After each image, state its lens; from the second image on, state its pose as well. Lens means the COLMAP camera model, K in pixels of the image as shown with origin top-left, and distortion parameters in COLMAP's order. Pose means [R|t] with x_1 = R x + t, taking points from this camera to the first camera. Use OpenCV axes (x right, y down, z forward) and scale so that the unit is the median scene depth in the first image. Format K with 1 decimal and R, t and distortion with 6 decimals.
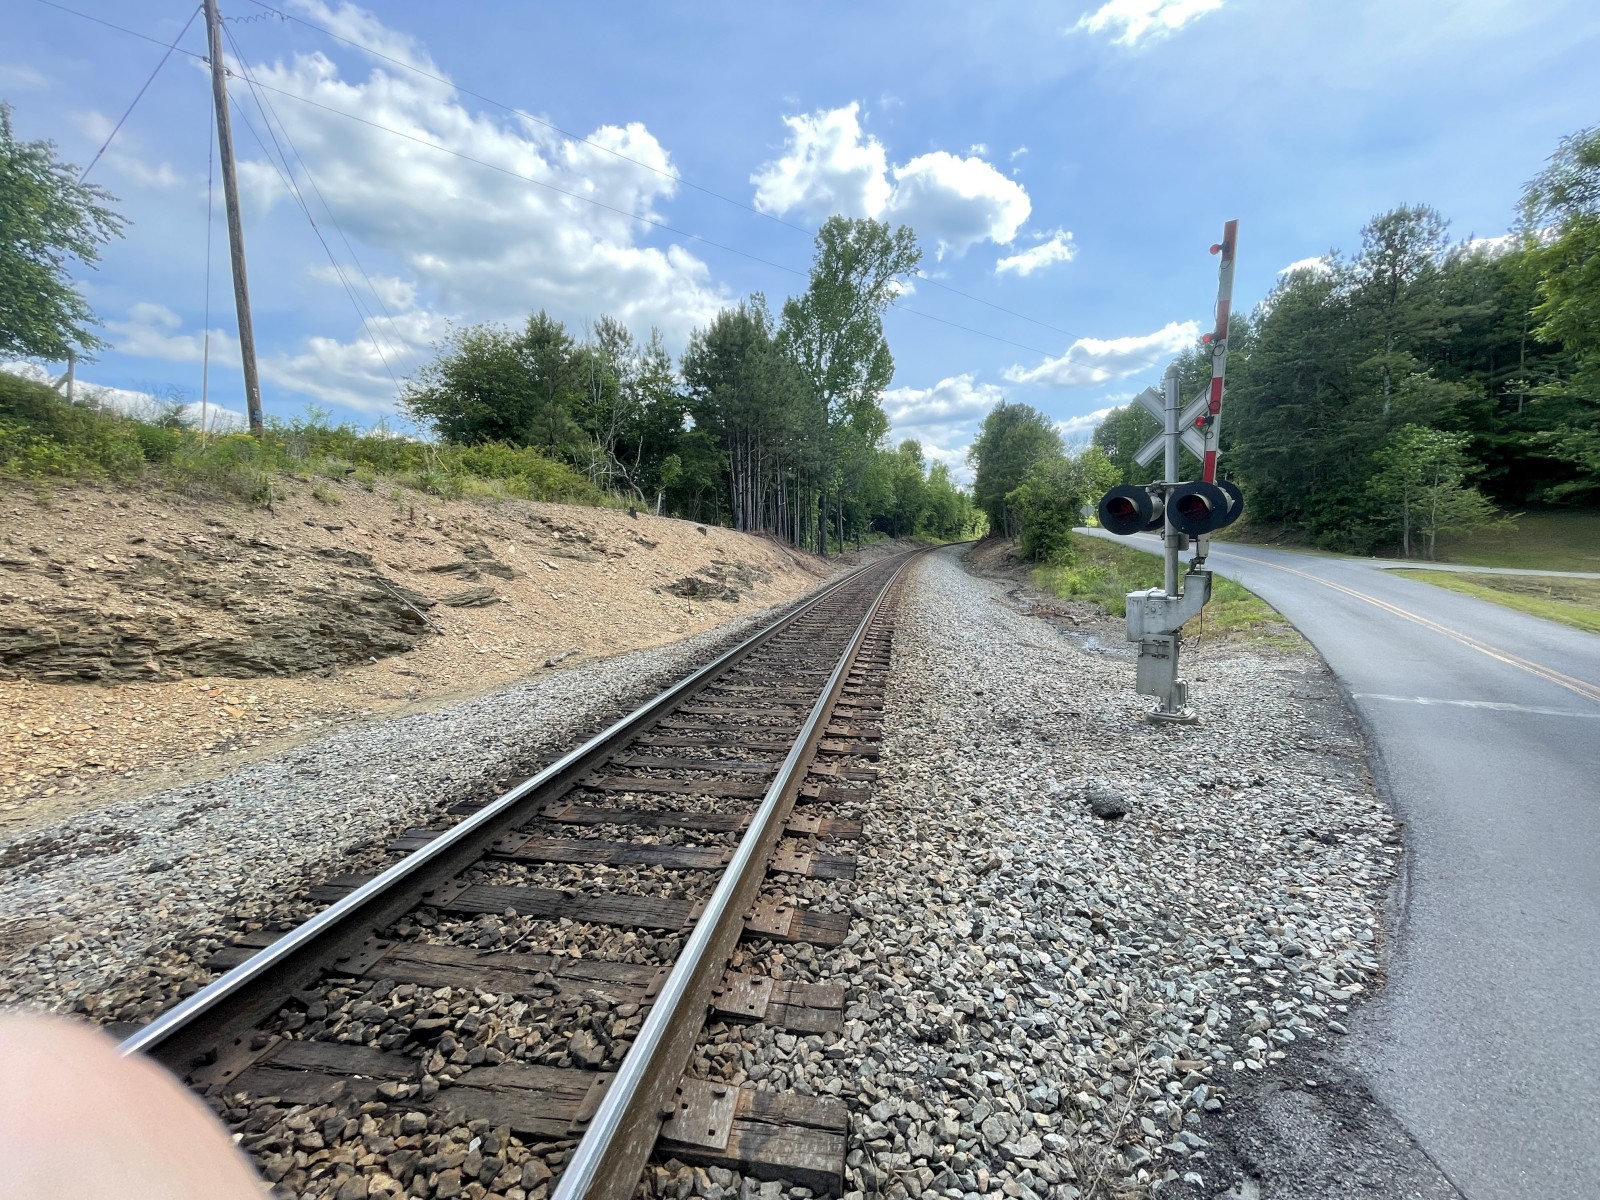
lens RADIAL K [[650.0, 0, 809.1], [0, 650.0, 601.9], [0, 0, 1]] dist [0.001488, -0.000524]
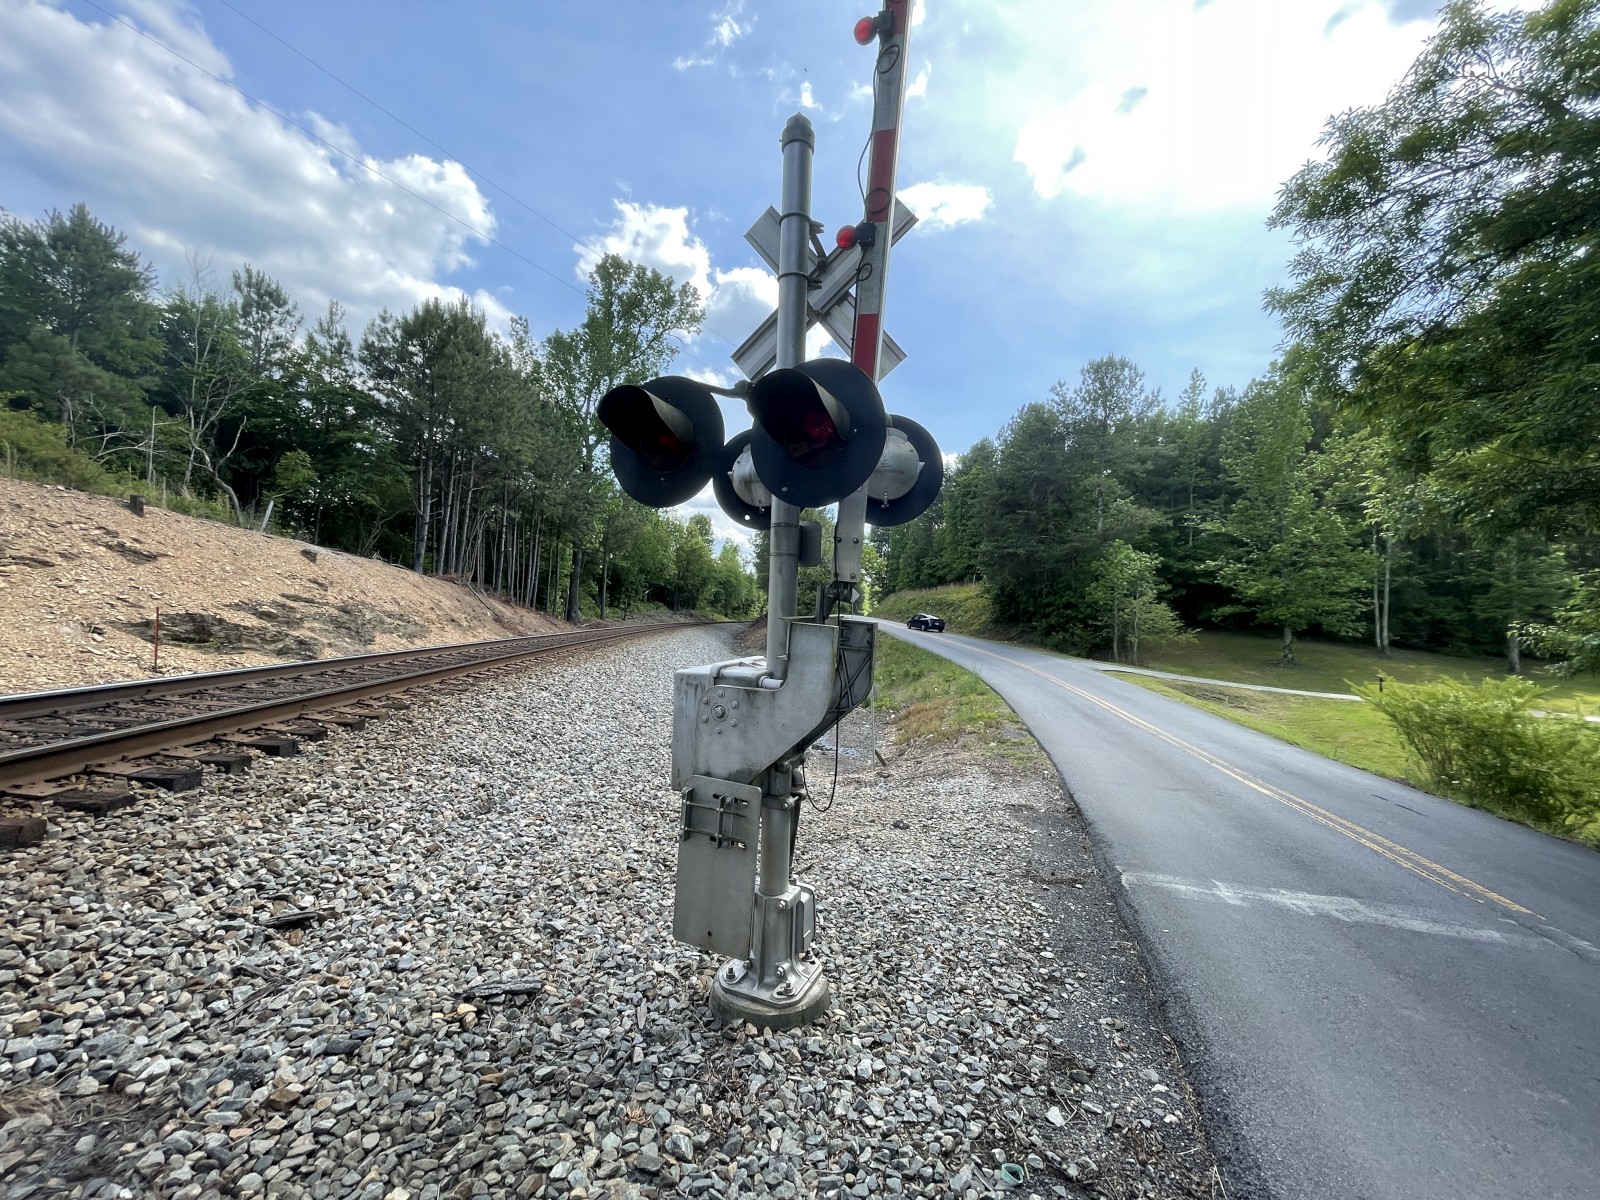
lens RADIAL K [[650.0, 0, 808.6], [0, 650.0, 597.4], [0, 0, 1]] dist [0.001488, -0.000524]
pose [[0.947969, 0.094088, 0.304141, 0.098667], [-0.055221, 0.989445, -0.133974, -0.001100], [-0.313536, 0.110208, 0.943159, 0.134719]]
